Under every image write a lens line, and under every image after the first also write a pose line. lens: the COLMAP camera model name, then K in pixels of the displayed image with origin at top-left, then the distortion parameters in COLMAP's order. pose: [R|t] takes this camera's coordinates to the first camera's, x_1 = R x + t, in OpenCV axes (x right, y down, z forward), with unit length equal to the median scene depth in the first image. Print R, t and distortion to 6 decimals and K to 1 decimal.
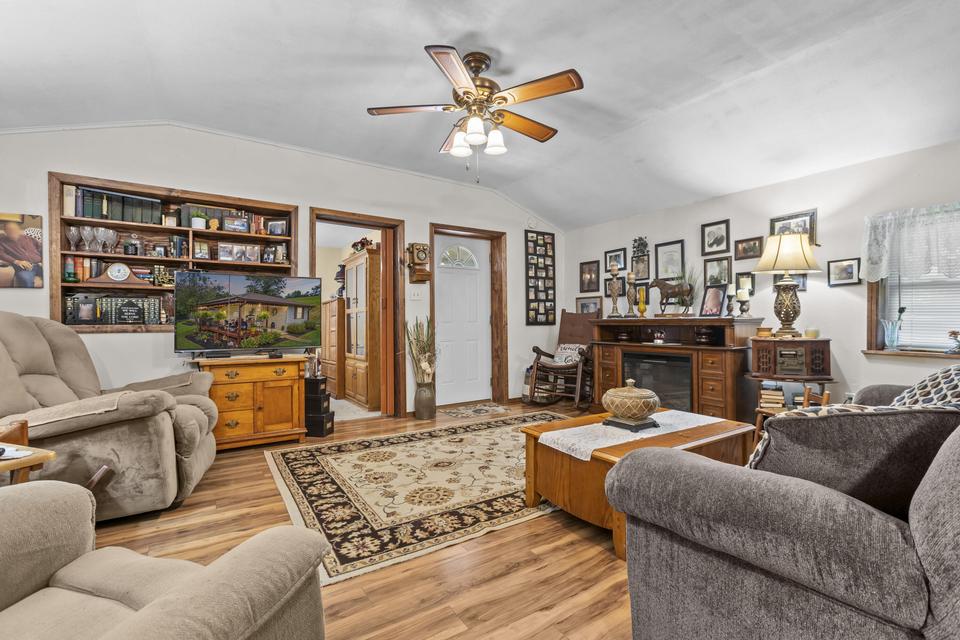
lens RADIAL K [[421.7, 0, 480.0], [0, 421.7, 320.0], [0, 0, 1]] dist [0.000276, 0.000047]
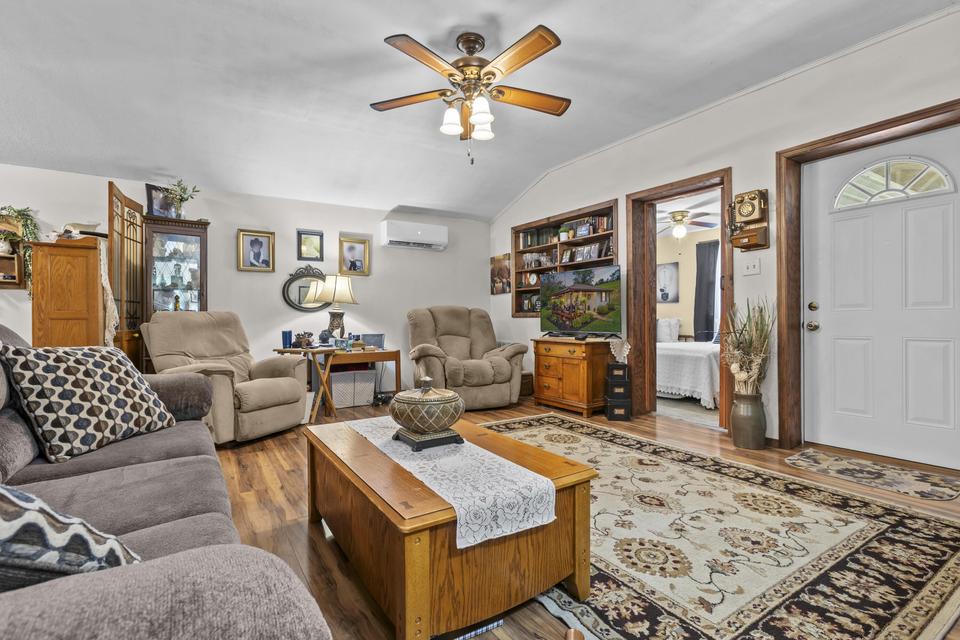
lens RADIAL K [[444.1, 0, 480.0], [0, 444.1, 320.0], [0, 0, 1]] dist [0.000514, 0.000237]
pose [[0.015273, 0.003569, -0.999877, 0.740968], [0.005077, 0.999980, 0.003647, 0.029591], [0.999870, -0.005132, 0.015255, 0.710427]]
